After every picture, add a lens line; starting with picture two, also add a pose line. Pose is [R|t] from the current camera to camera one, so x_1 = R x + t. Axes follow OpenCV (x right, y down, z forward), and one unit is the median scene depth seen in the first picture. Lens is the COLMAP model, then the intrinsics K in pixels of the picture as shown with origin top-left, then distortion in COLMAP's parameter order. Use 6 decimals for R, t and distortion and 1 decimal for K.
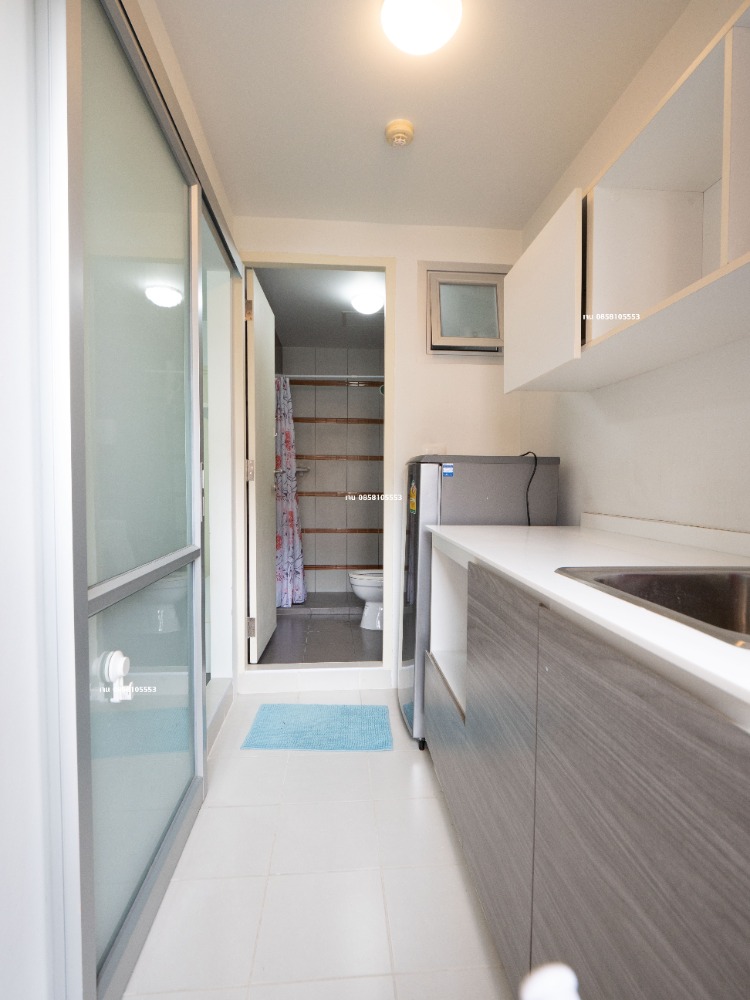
lens RADIAL K [[508.5, 0, 377.7], [0, 508.5, 502.3], [0, 0, 1]] dist [-0.000863, -0.008723]
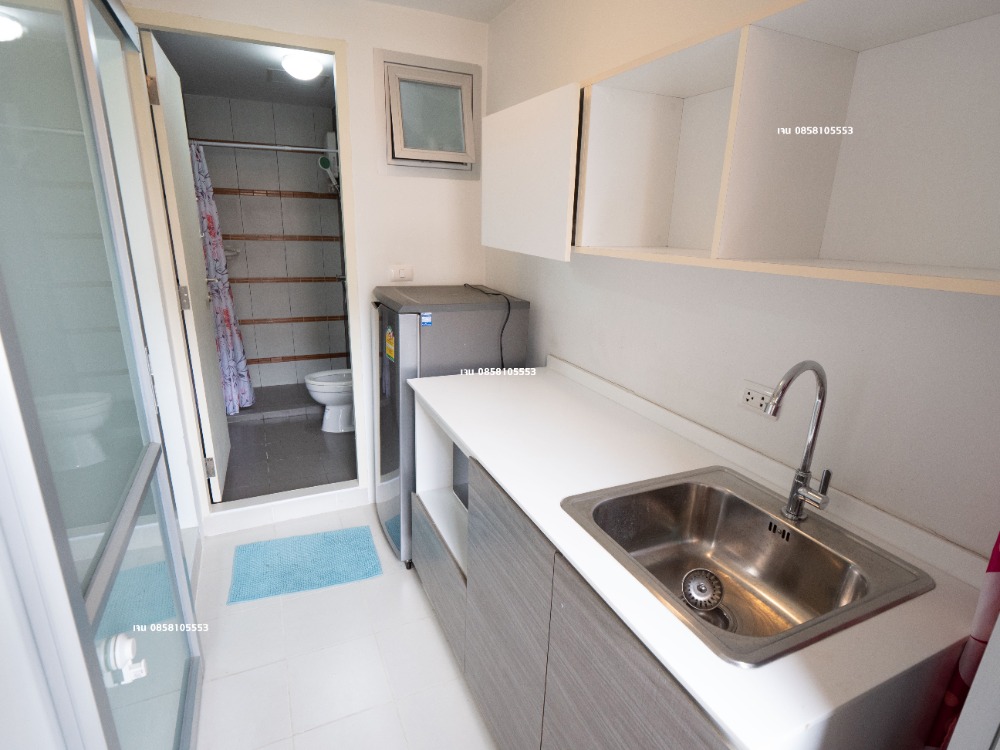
lens RADIAL K [[508.5, 0, 496.6], [0, 508.5, 377.6], [0, 0, 1]] dist [-0.000863, -0.008723]
pose [[0.938276, -0.081188, 0.336223, -0.038743], [-0.009383, 0.965730, 0.259381, -0.109069], [-0.345759, -0.246526, 0.905359, 0.015069]]
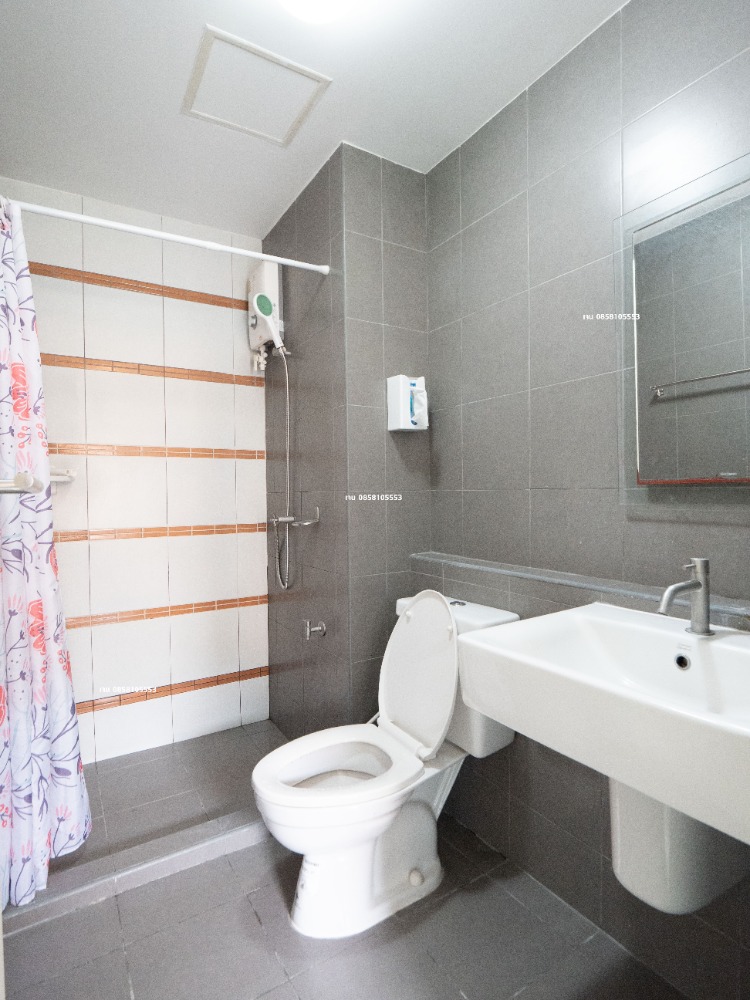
lens RADIAL K [[508.5, 0, 377.7], [0, 508.5, 502.3], [0, 0, 1]] dist [-0.000863, -0.008723]
pose [[0.884925, -0.025530, 0.465034, -0.135070], [0.032966, 0.999426, -0.007865, -0.040816], [-0.464566, 0.022290, 0.885258, 0.644752]]
